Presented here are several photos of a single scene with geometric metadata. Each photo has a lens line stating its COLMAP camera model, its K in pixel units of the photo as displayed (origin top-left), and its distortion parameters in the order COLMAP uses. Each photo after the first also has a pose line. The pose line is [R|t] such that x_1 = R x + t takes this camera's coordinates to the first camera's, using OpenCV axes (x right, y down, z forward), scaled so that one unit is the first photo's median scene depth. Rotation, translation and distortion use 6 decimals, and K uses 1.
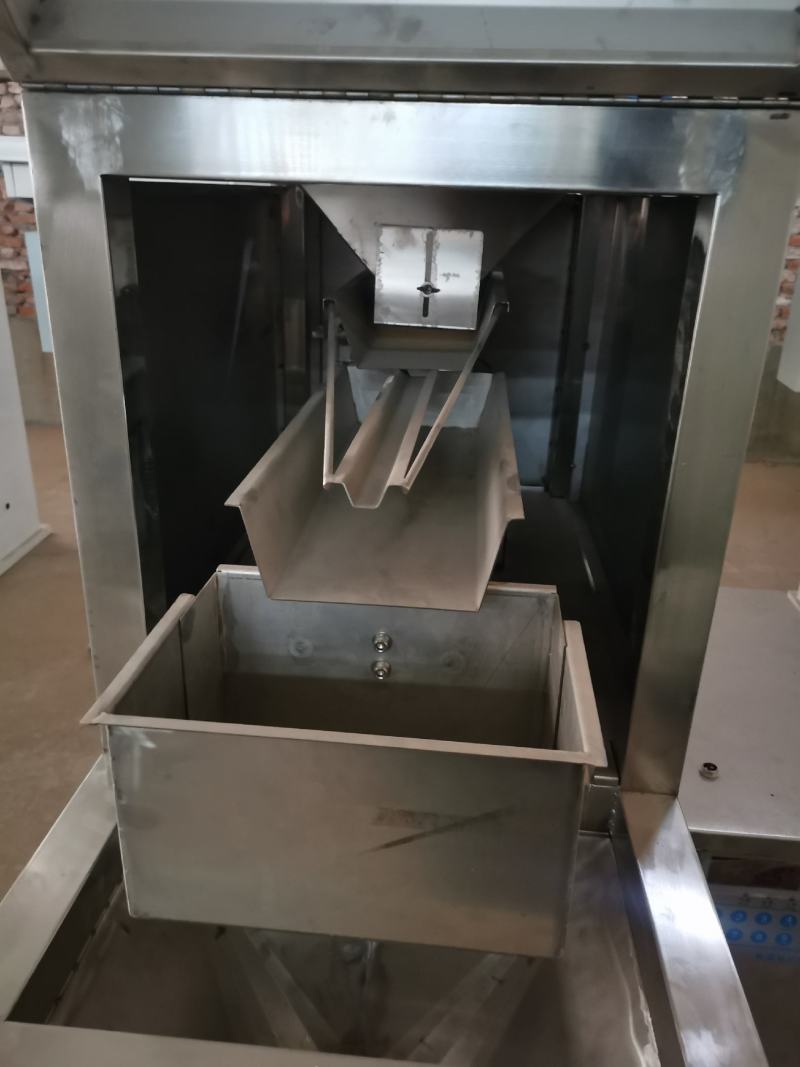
lens RADIAL K [[818.0, 0, 403.4], [0, 818.0, 533.9], [0, 0, 1]] dist [0.028804, -0.008419]
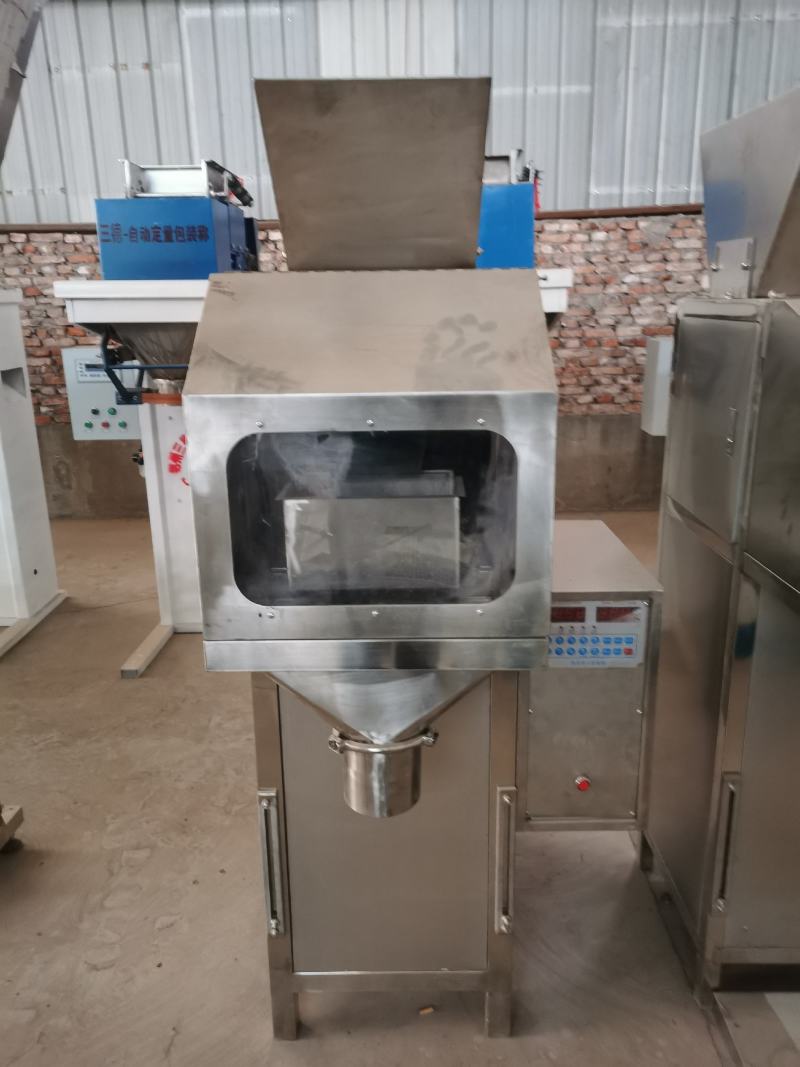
lens RADIAL K [[818.0, 0, 402.1], [0, 818.0, 541.8], [0, 0, 1]] dist [0.028804, -0.008419]
pose [[0.996128, -0.063293, 0.061010, -0.024664], [0.069717, 0.991521, -0.109666, 0.115027], [-0.053552, 0.113495, 0.992094, -0.280462]]
